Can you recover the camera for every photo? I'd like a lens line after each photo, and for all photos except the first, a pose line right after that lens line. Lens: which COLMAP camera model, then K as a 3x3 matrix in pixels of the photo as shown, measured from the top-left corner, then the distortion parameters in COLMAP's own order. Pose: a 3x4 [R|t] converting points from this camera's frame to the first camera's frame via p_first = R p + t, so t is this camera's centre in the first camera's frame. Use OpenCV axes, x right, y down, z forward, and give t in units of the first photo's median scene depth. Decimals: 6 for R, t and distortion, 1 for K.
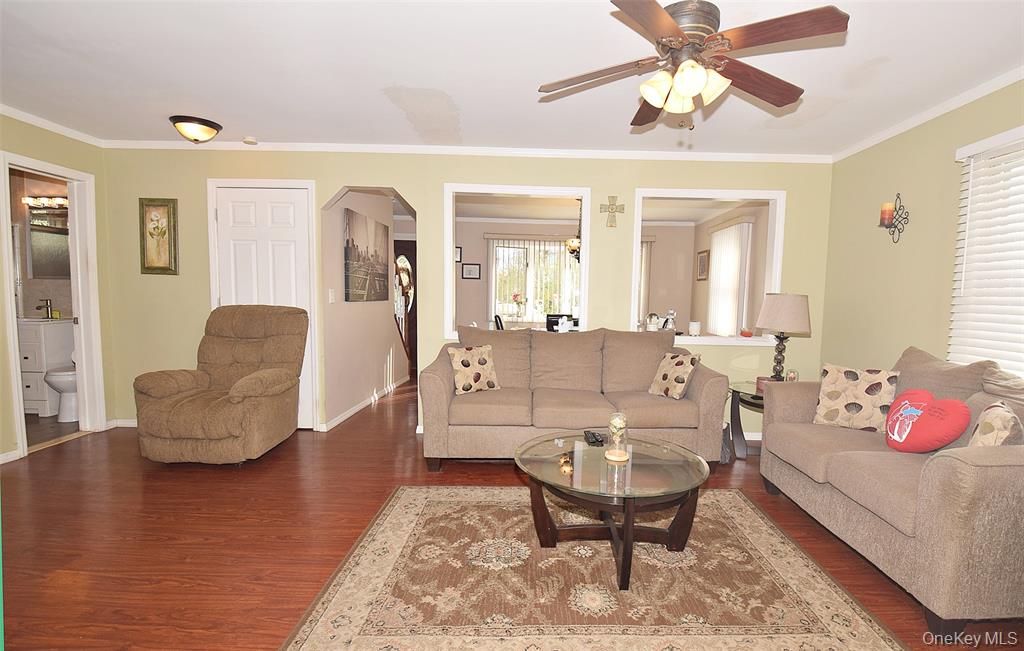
lens RADIAL K [[481.1, 0, 540.2], [0, 481.1, 332.4], [0, 0, 1]] dist [-0.000244, -0.020371]
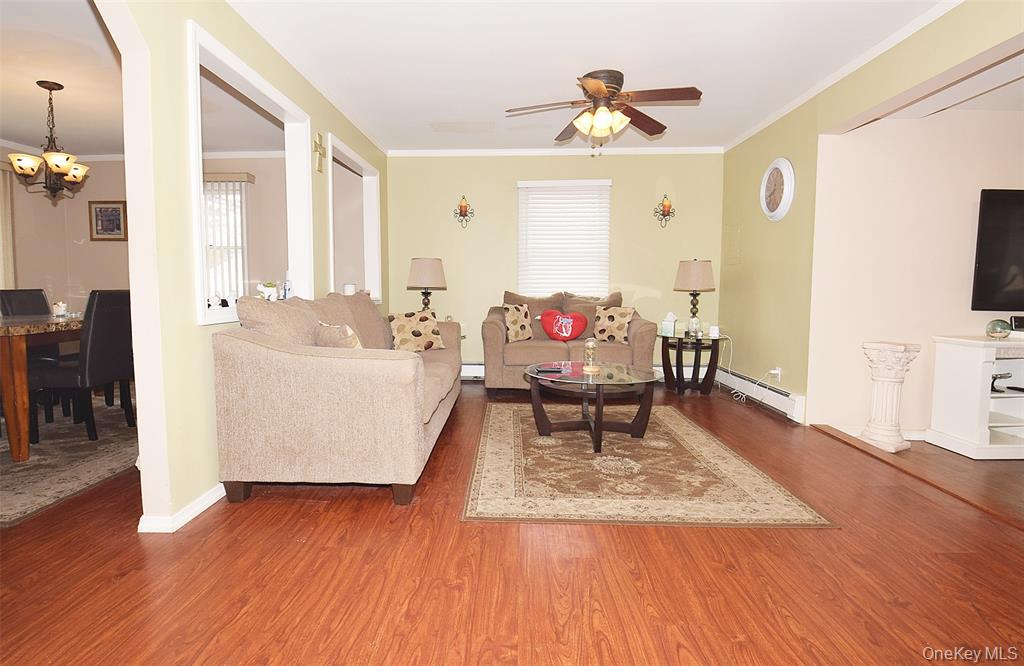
lens RADIAL K [[519.4, 0, 481.1], [0, 519.4, 318.5], [0, 0, 1]] dist [0.033493, -0.039641]
pose [[0.061845, -0.085147, 0.994447, -1.425443], [0.074060, 0.993999, 0.080503, -0.037593], [-0.995334, 0.068671, 0.067780, 1.267316]]
